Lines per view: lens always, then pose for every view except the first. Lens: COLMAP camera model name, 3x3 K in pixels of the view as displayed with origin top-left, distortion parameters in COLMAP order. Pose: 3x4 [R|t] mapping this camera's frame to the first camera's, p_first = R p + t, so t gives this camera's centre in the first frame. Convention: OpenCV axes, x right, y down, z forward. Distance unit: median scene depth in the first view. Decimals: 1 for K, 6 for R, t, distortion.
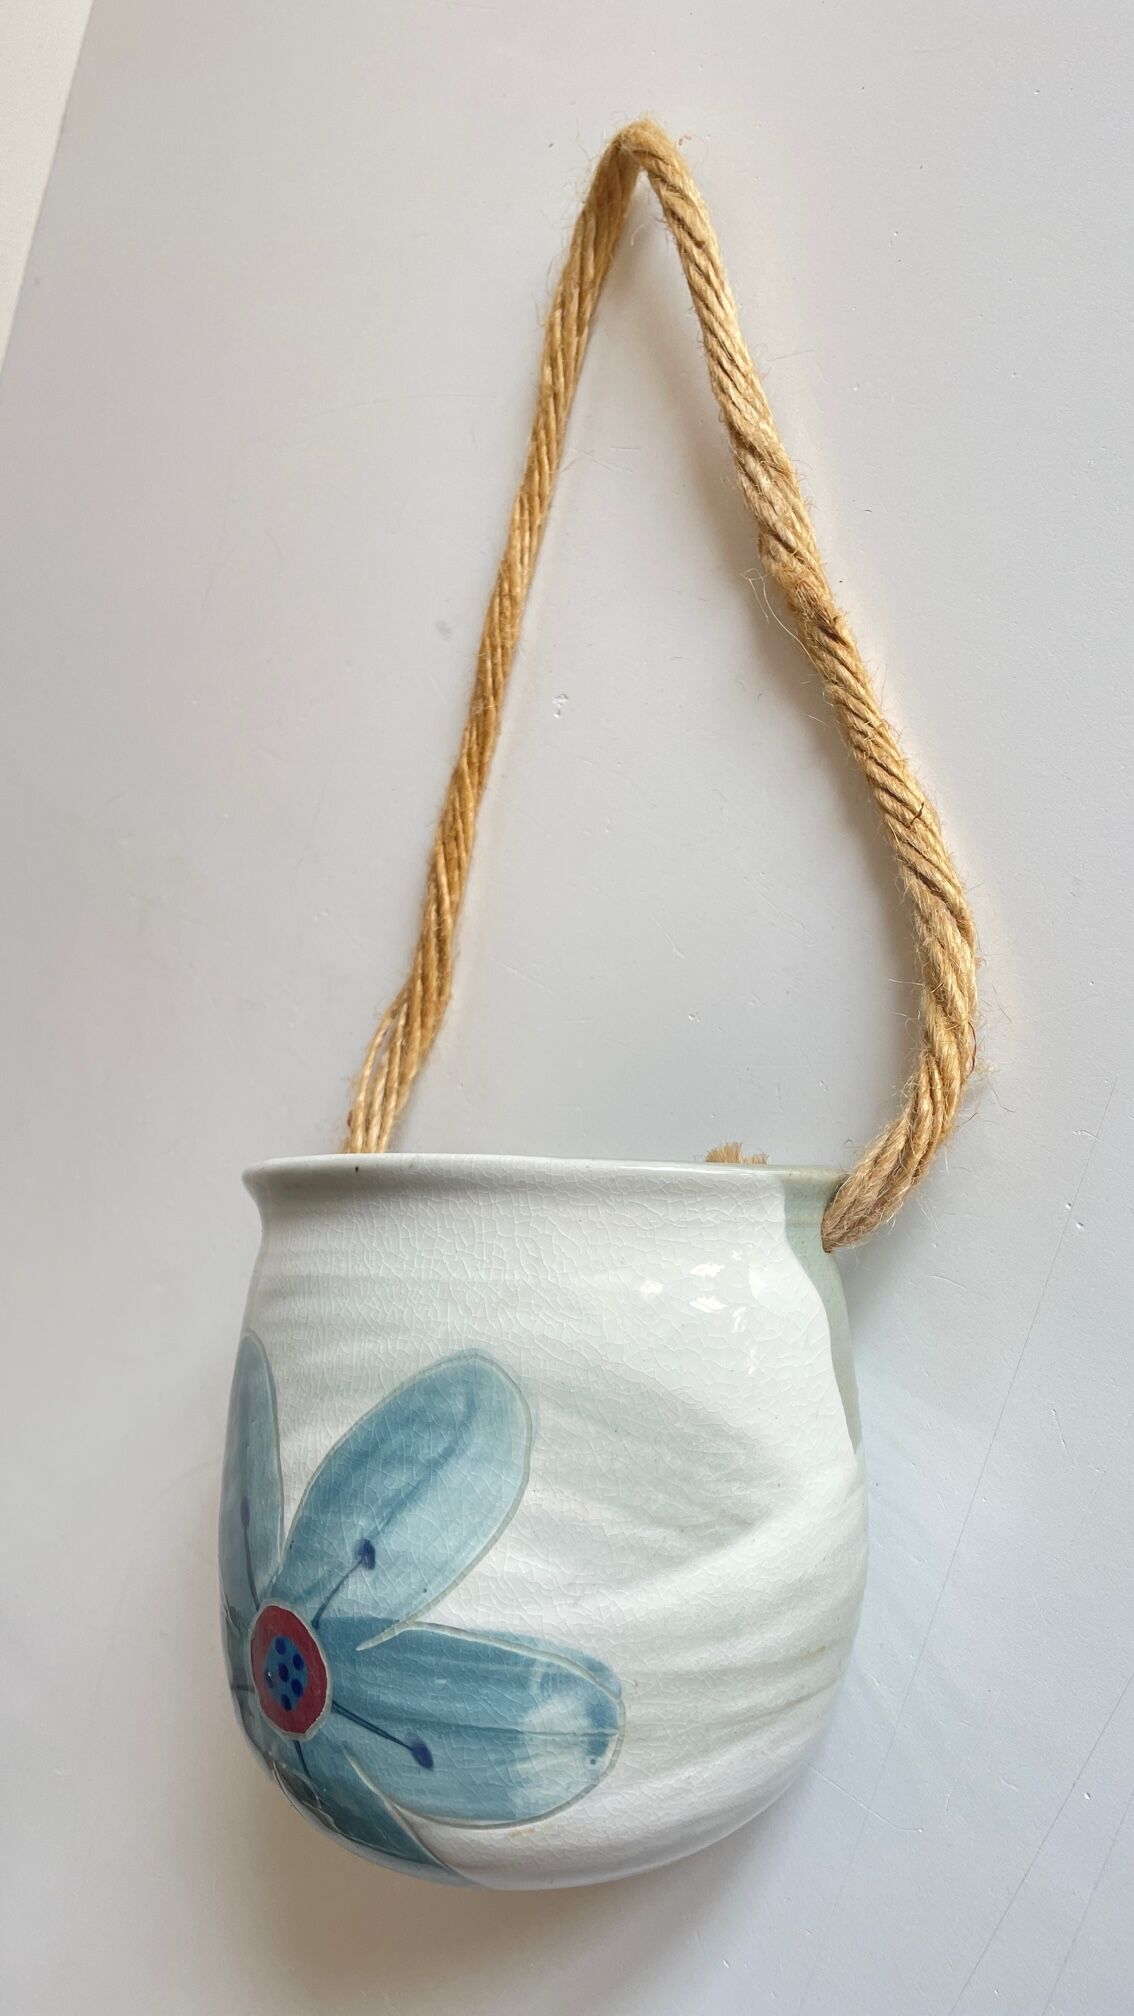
lens RADIAL K [[1501.6, 0, 567.0], [0, 1501.6, 1008.0], [0, 0, 1]] dist [0.088039, -0.145170]
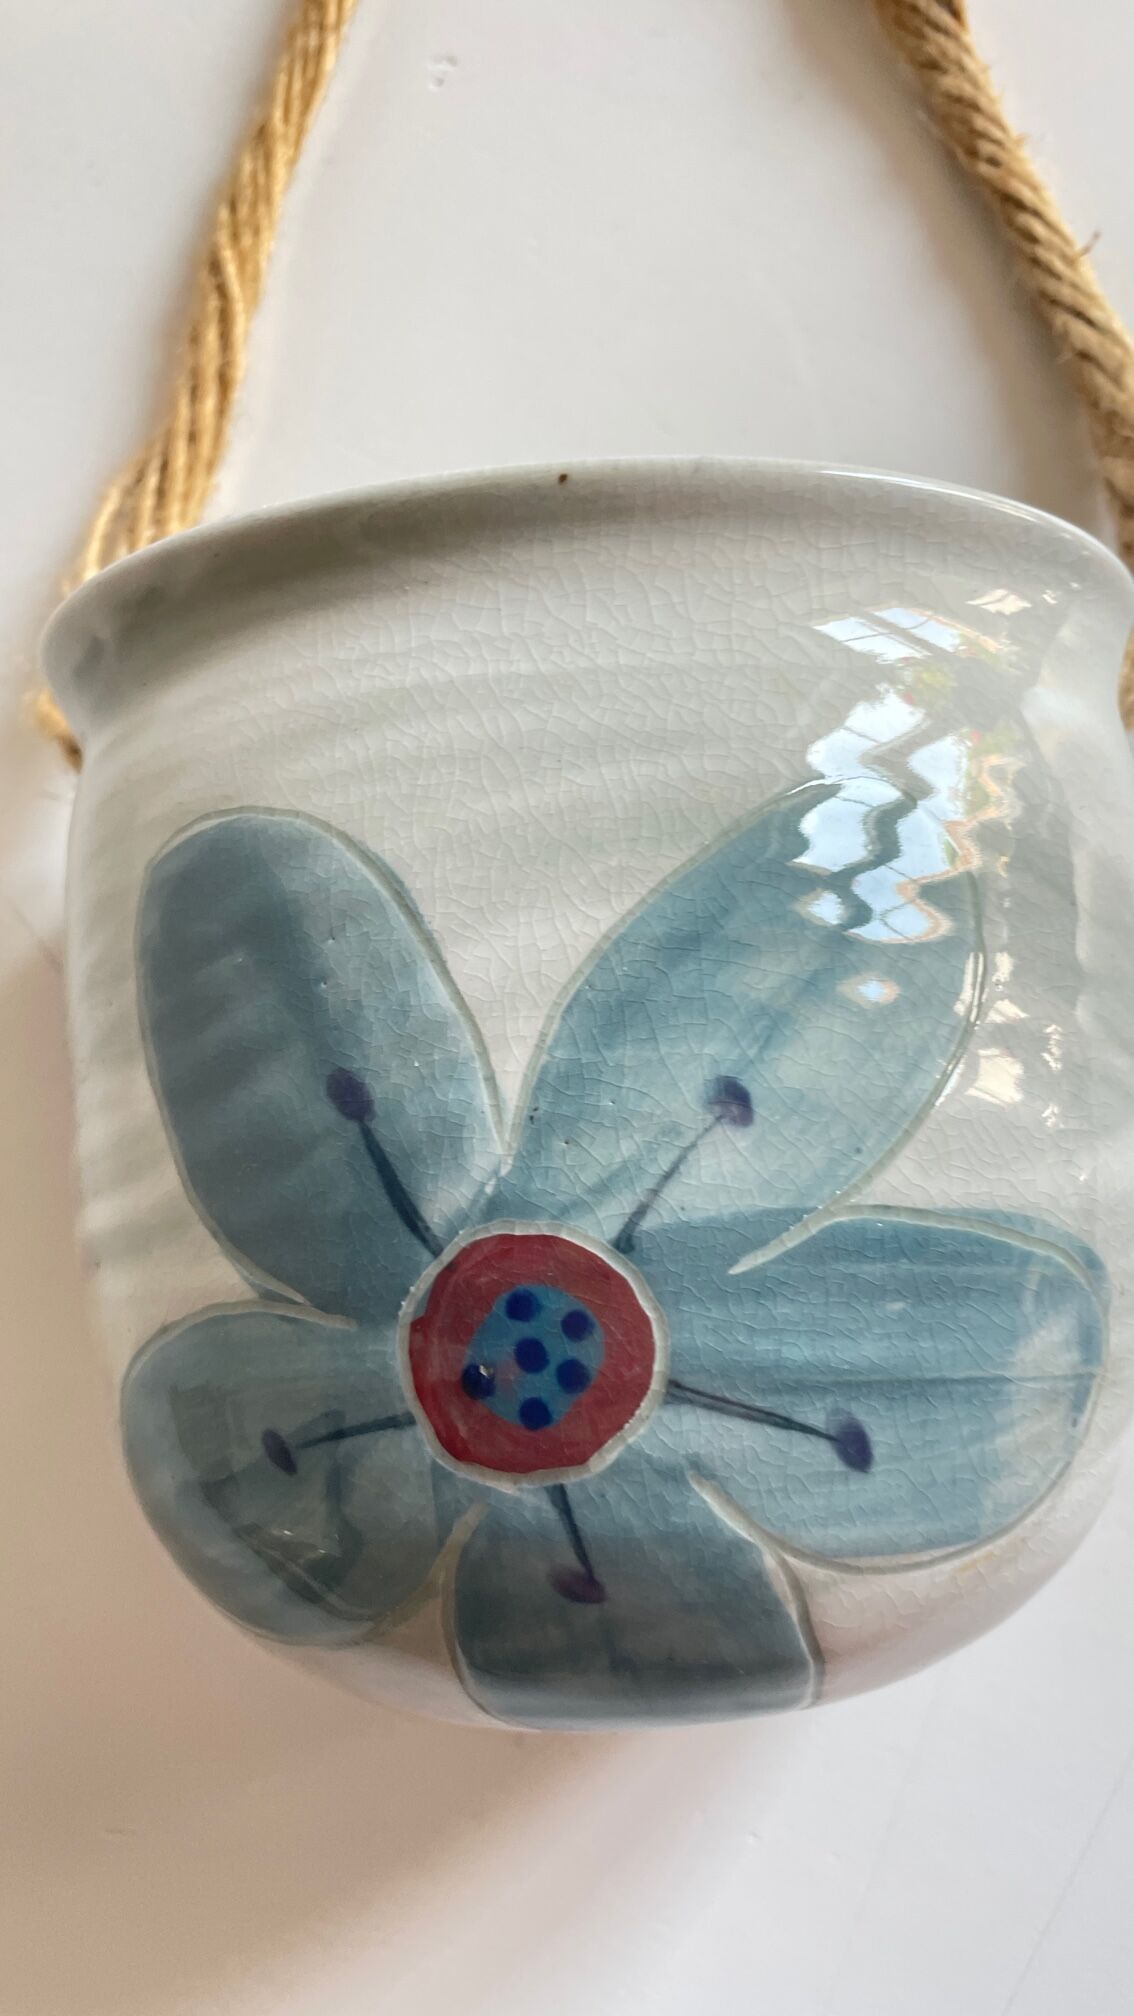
lens RADIAL K [[1501.6, 0, 567.0], [0, 1501.6, 1008.0], [0, 0, 1]] dist [0.088039, -0.145170]
pose [[0.820711, 0.055447, 0.568647, -0.486178], [-0.047507, 0.998456, -0.028791, 0.347065], [-0.569365, -0.003385, 0.822078, 0.600095]]
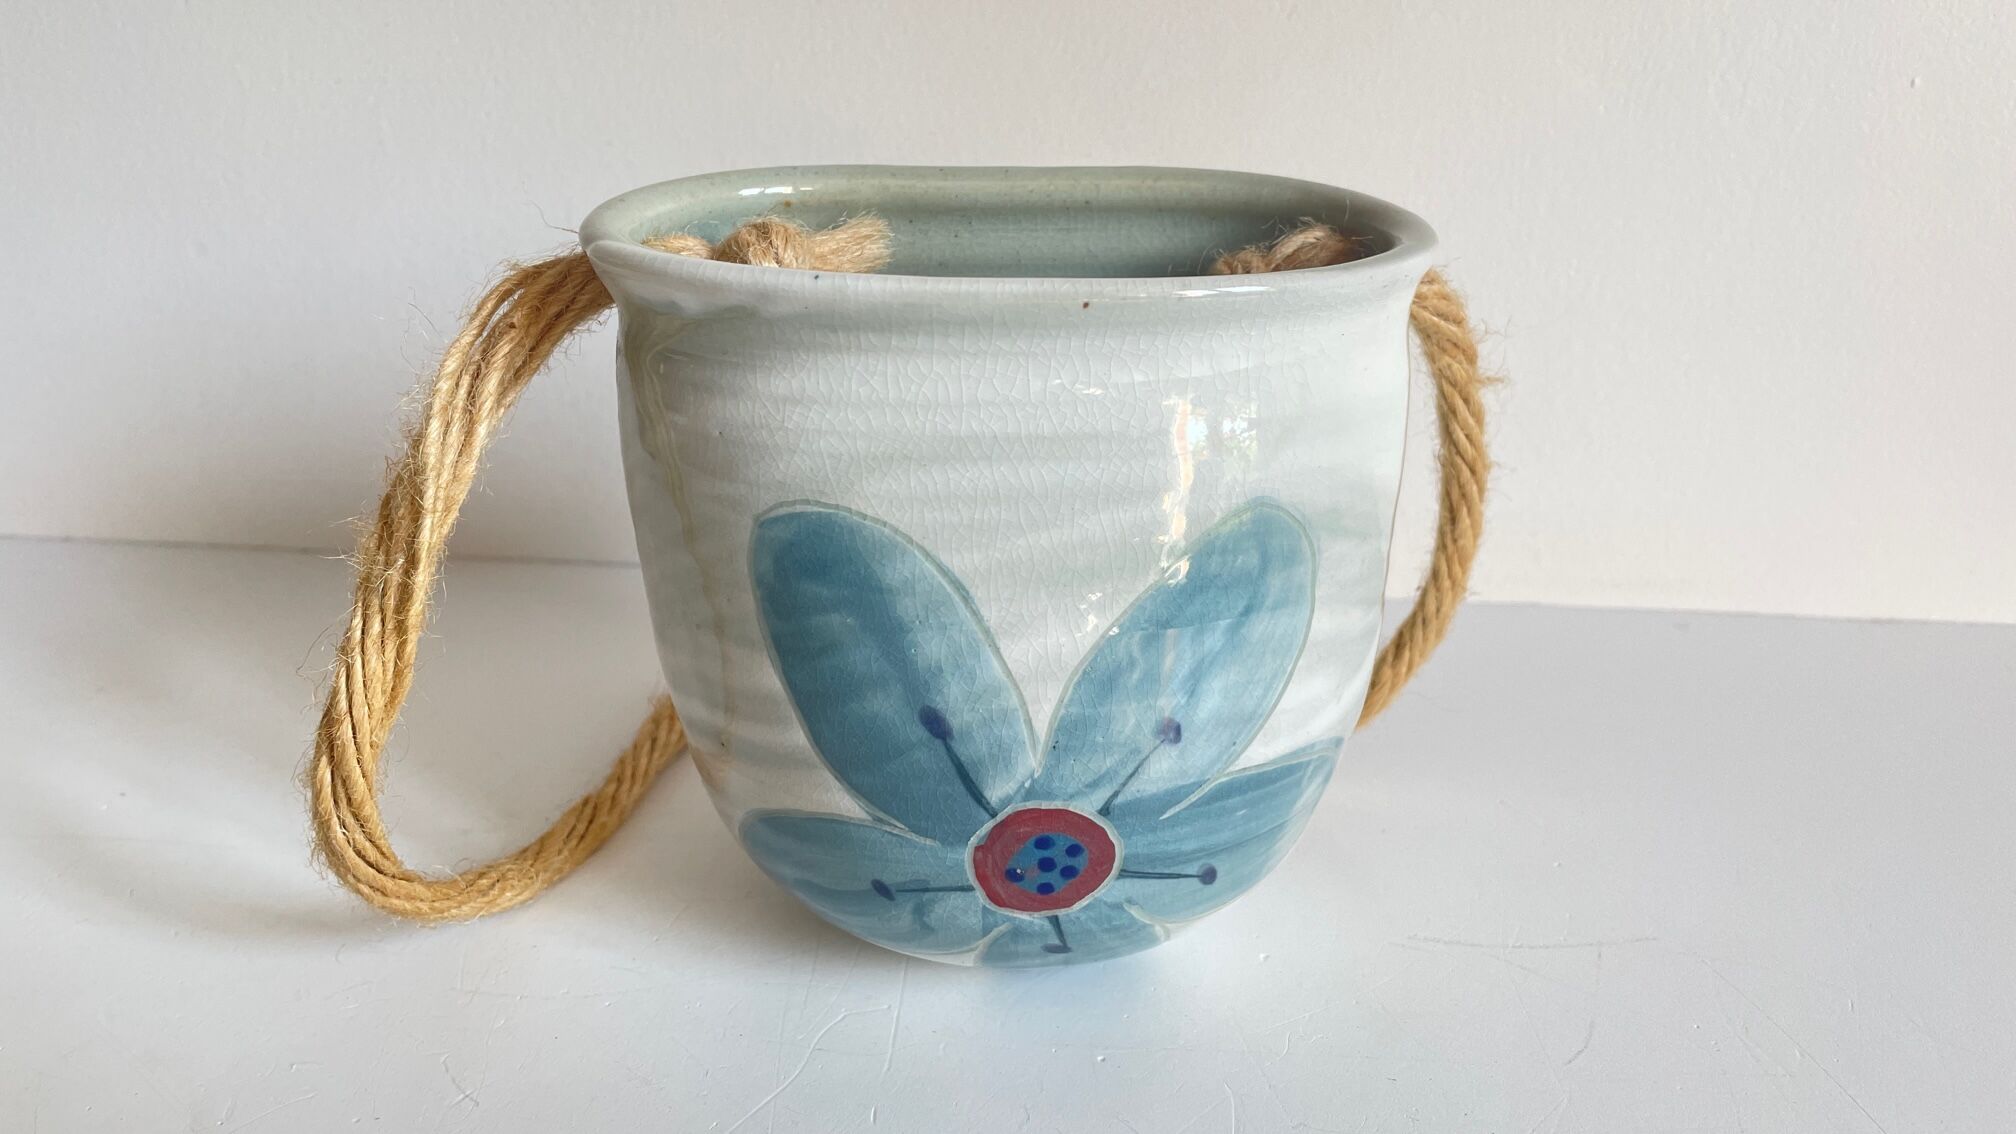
lens RADIAL K [[1501.6, 0, 1018.7], [0, 1501.6, 487.4], [0, 0, 1]] dist [0.088039, -0.145170]
pose [[0.664735, -0.273000, 0.695412, -0.780987], [-0.125649, 0.876728, 0.464286, -0.173383], [-0.736437, -0.396005, 0.548490, 0.635009]]
